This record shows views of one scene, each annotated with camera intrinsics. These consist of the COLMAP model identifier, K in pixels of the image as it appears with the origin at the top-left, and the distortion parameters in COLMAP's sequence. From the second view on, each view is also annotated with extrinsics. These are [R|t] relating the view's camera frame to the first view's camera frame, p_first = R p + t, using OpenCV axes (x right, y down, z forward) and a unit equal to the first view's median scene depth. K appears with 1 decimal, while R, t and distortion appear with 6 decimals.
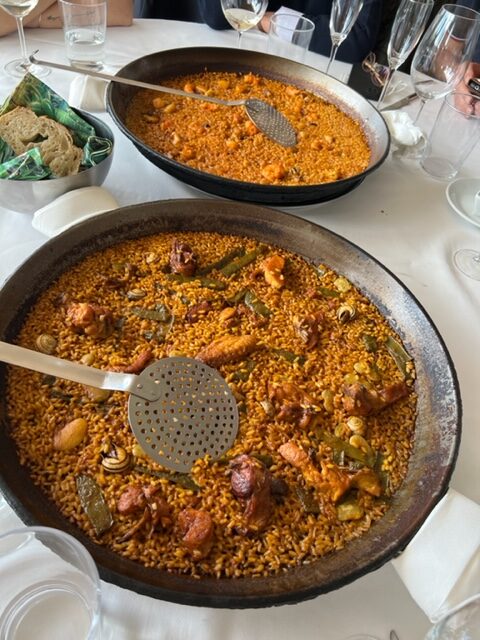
lens RADIAL K [[479.8, 0, 239.5], [0, 479.8, 320.8], [0, 0, 1]] dist [0.006382, 0.001677]
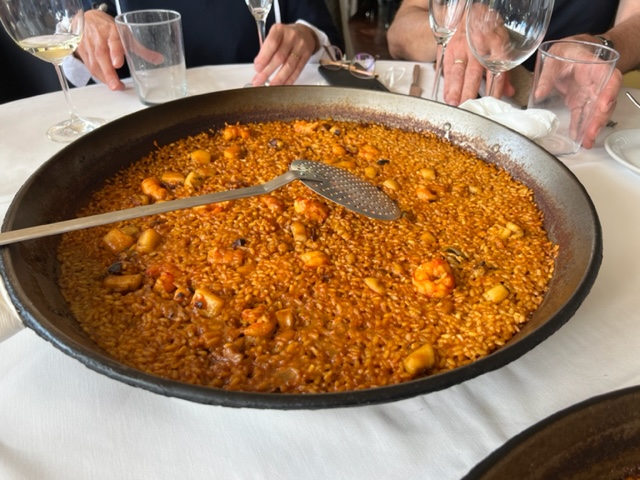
lens RADIAL K [[479.8, 0, 320.5], [0, 479.8, 238.9], [0, 0, 1]] dist [0.006382, 0.001677]
pose [[0.851232, -0.410778, 0.326596, -0.153167], [0.464070, 0.879792, -0.102977, -0.309586], [-0.245036, 0.239221, 0.939537, 0.496915]]
